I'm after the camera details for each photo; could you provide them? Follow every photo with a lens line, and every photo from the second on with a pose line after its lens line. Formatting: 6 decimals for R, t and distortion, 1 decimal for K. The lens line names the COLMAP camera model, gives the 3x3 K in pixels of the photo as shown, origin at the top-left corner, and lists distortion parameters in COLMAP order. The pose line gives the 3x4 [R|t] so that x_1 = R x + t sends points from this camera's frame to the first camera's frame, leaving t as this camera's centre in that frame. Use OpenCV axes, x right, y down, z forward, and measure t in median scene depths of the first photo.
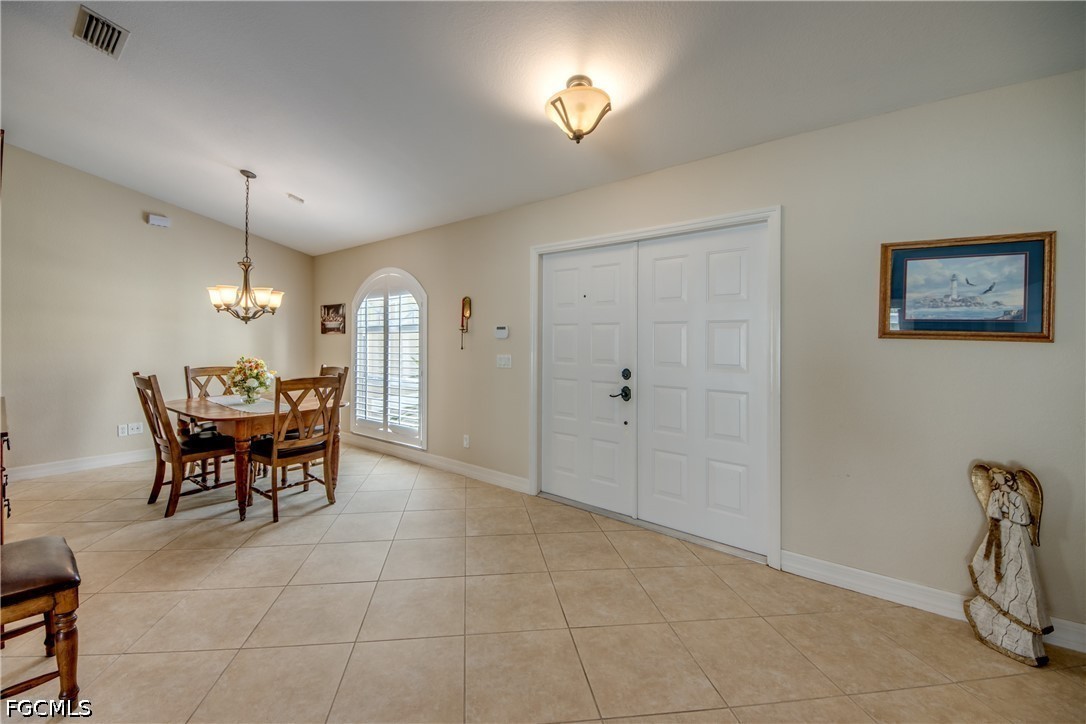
lens RADIAL K [[413.4, 0, 503.9], [0, 413.4, 337.1], [0, 0, 1]] dist [0.001697, -0.006489]
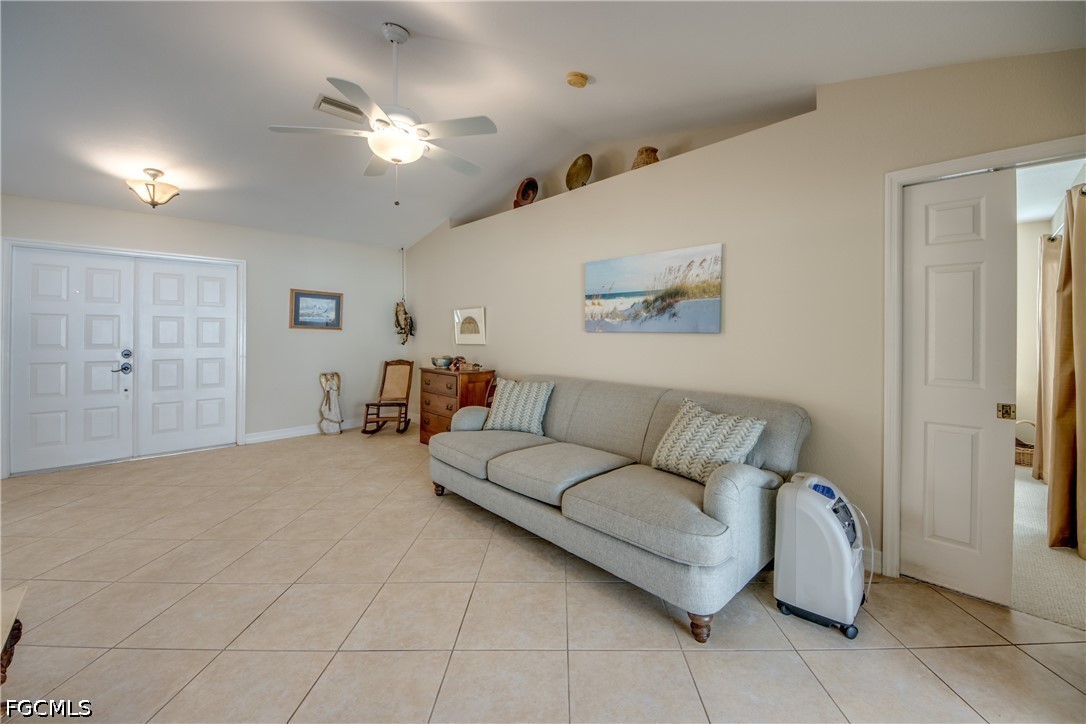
lens RADIAL K [[422.2, 0, 568.3], [0, 422.2, 335.5], [0, 0, 1]] dist [0.004015, -0.000279]
pose [[0.070376, -0.011286, 0.997457, -1.056843], [-0.015513, 0.999803, 0.012407, -0.009494], [-0.997400, -0.016346, 0.070187, -0.576824]]
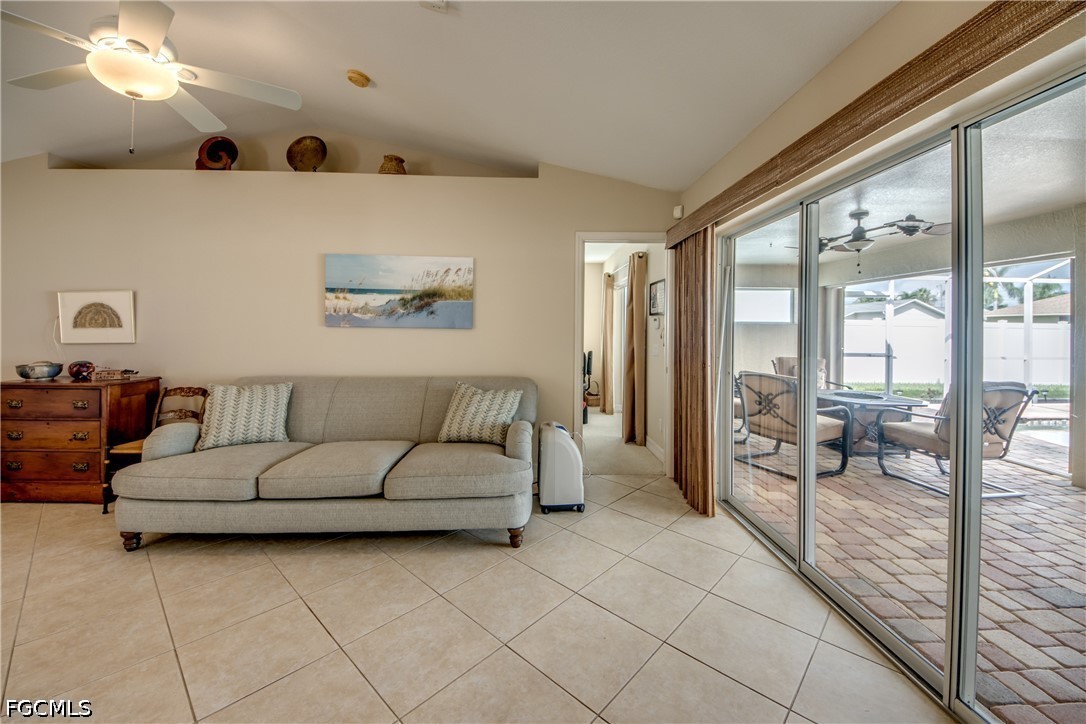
lens RADIAL K [[413.6, 0, 554.4], [0, 413.6, 328.0], [0, 0, 1]] dist [0.025065, -0.017741]
pose [[-0.682835, -0.007893, 0.730530, -1.107489], [-0.019683, 0.999777, -0.007596, -0.005275], [-0.730307, -0.019566, -0.682838, -0.186834]]
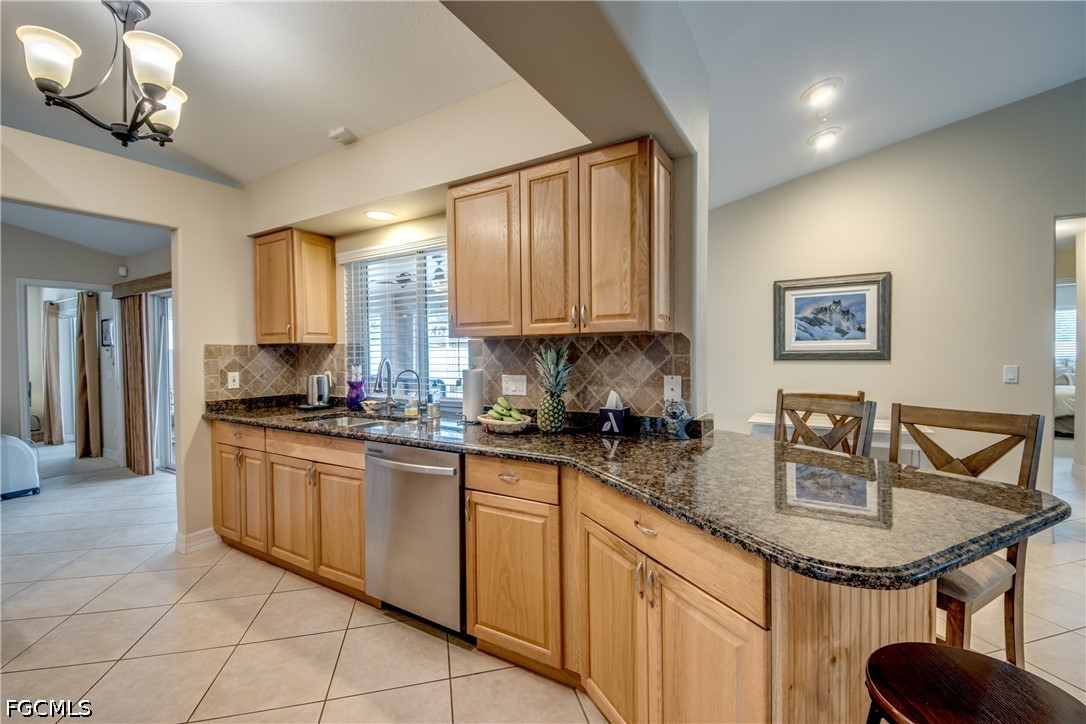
lens RADIAL K [[447.8, 0, 543.0], [0, 447.8, 362.0], [0, 0, 1]] dist [0.000251, -0.013890]
pose [[-0.987051, 0.008148, -0.160200, -1.859363], [0.007104, 0.999950, 0.007088, -0.002042], [0.160250, 0.005858, -0.987059, 0.773002]]
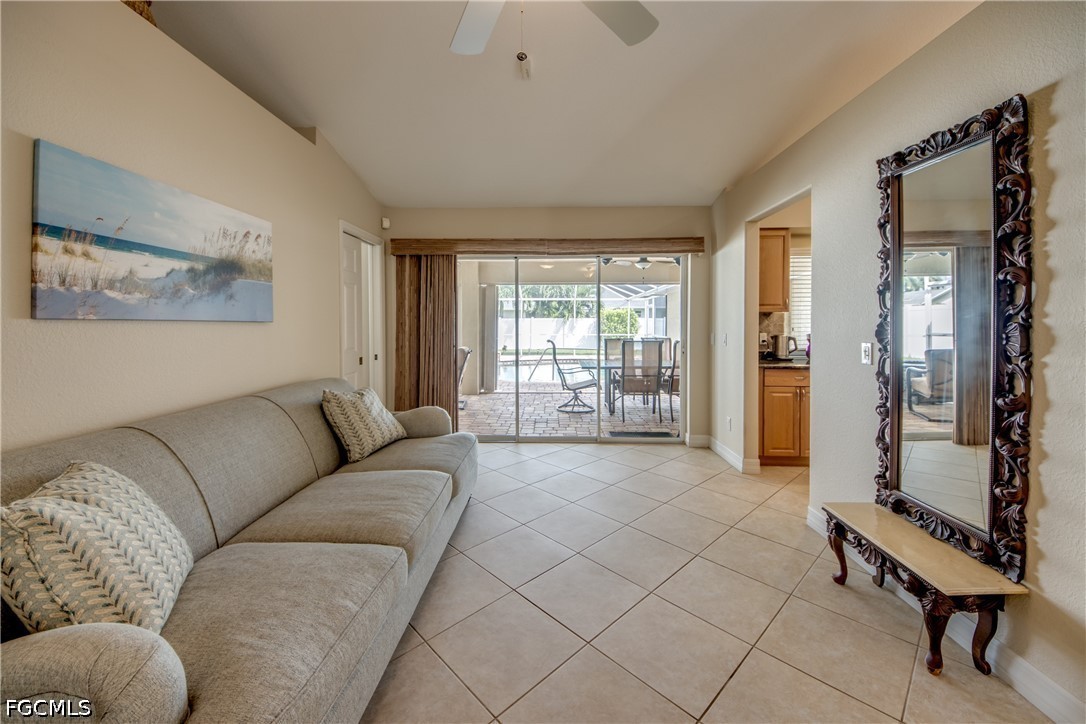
lens RADIAL K [[420.5, 0, 540.3], [0, 420.5, 328.7], [0, 0, 1]] dist [0.027459, -0.020822]
pose [[-0.785787, 0.003572, -0.618487, 0.105796], [0.003811, 0.999992, 0.000934, 0.008259], [0.618485, -0.001623, -0.785795, 0.231764]]
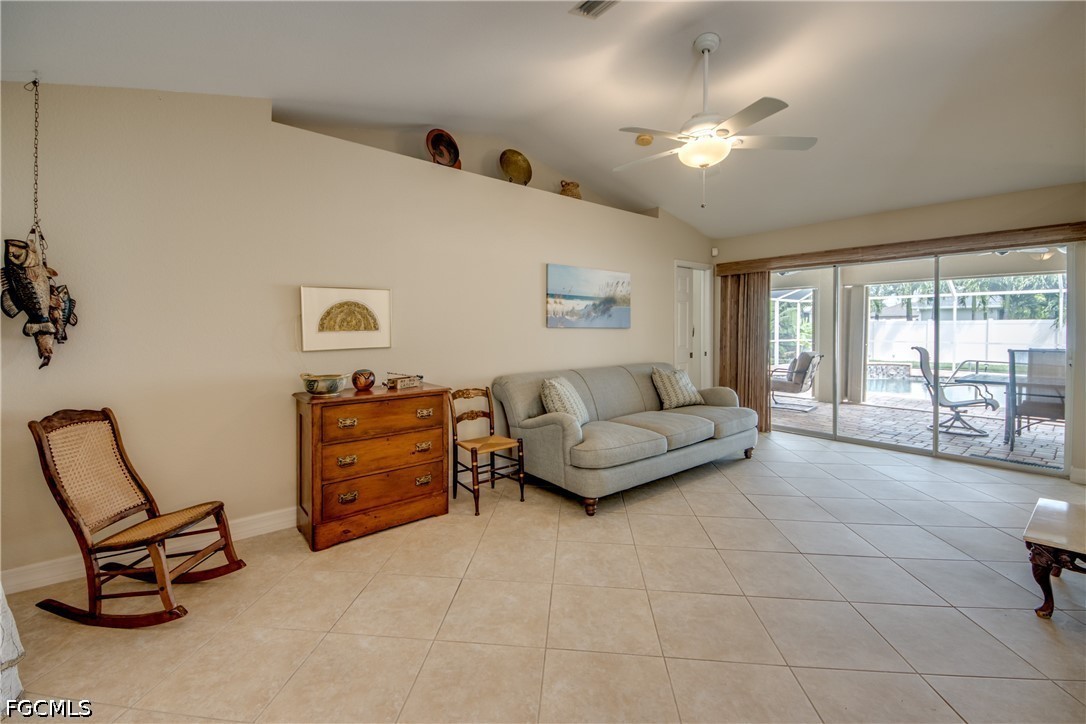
lens RADIAL K [[444.5, 0, 530.5], [0, 444.5, 334.5], [0, 0, 1]] dist [0.016893, -0.018563]
pose [[-0.979430, -0.004936, 0.201724, 0.022840], [-0.004466, 0.999986, 0.002785, 0.014714], [-0.201735, 0.001827, -0.979438, 0.951433]]
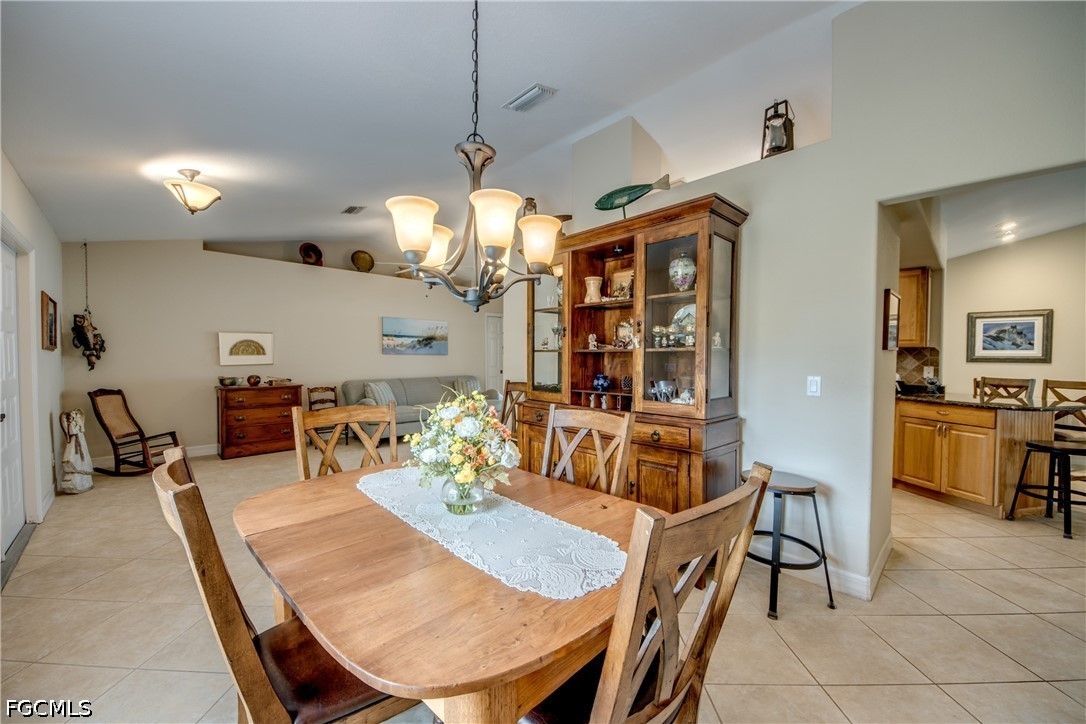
lens RADIAL K [[410.5, 0, 543.2], [0, 410.5, 365.7], [0, 0, 1]] dist [0.001665, -0.012970]
pose [[-0.994084, -0.012146, 0.107936, -0.919793], [-0.010573, 0.999830, 0.015128, 0.017134], [-0.108101, 0.013897, -0.994043, 1.742205]]
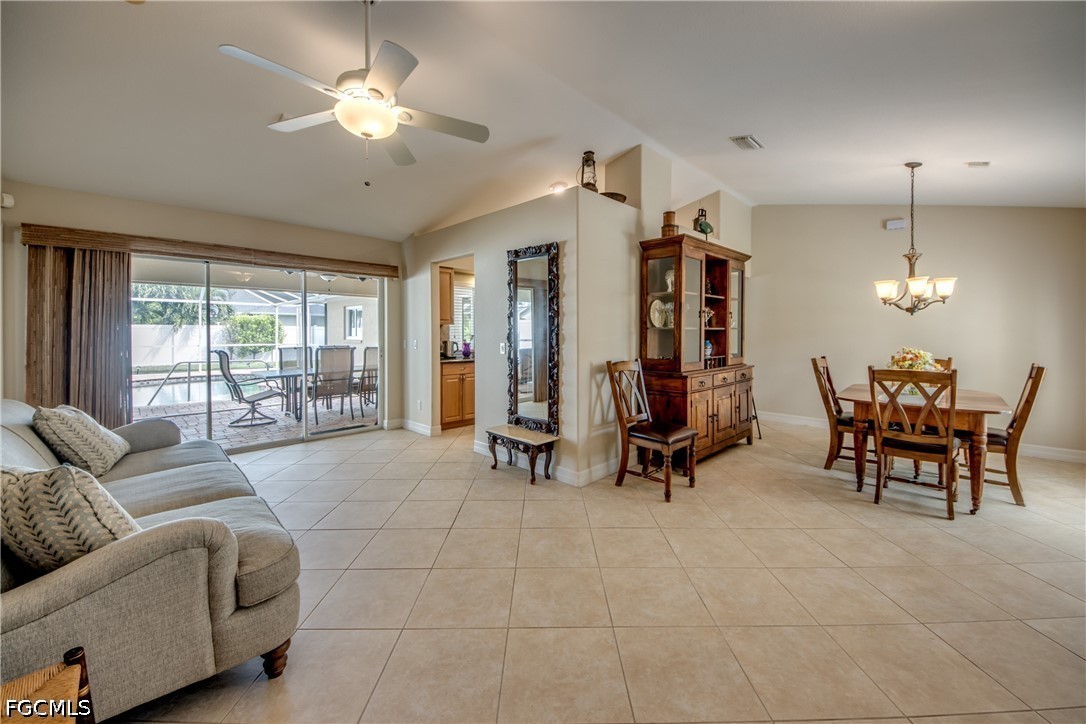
lens RADIAL K [[435.7, 0, 552.0], [0, 435.7, 335.3], [0, 0, 1]] dist [0.000233, -0.009390]
pose [[-0.088370, 0.000829, -0.996087, 0.651257], [0.008190, 0.999966, 0.000106, 0.011623], [0.996054, -0.008149, -0.088374, 0.296394]]
